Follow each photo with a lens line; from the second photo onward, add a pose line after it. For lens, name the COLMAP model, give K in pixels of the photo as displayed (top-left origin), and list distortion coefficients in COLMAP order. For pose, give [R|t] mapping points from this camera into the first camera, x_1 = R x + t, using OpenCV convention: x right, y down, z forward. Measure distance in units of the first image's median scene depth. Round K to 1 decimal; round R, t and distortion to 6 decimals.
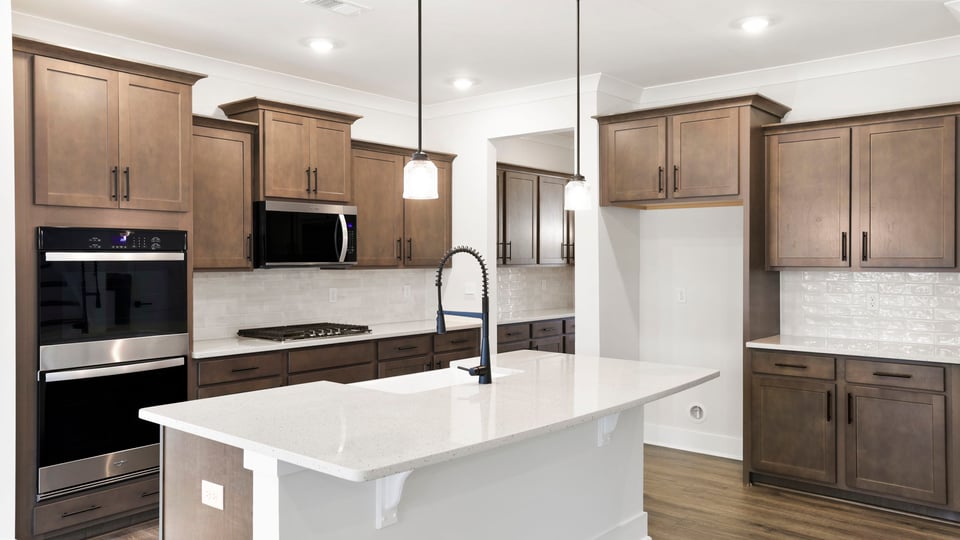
lens RADIAL K [[746.3, 0, 474.2], [0, 746.3, 270.0], [0, 0, 1]] dist [0.008744, 0.096311]
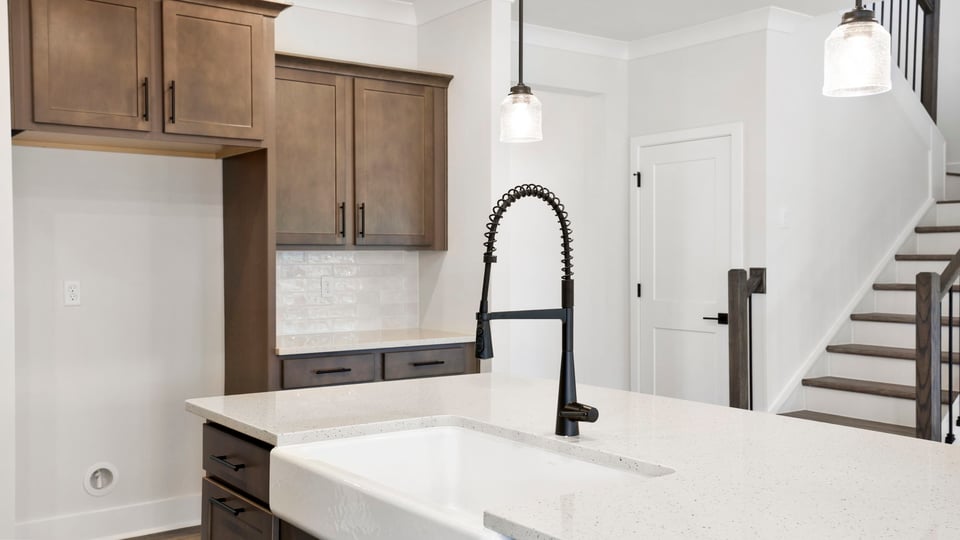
lens RADIAL K [[938.9, 0, 480.0], [0, 938.9, 270.0], [0, 0, 1]] dist [0.005696, 0.003908]
pose [[0.232229, -0.014599, 0.972552, -0.500785], [0.012191, 0.999852, 0.012098, 0.013471], [-0.972585, 0.009047, 0.232372, 0.652934]]
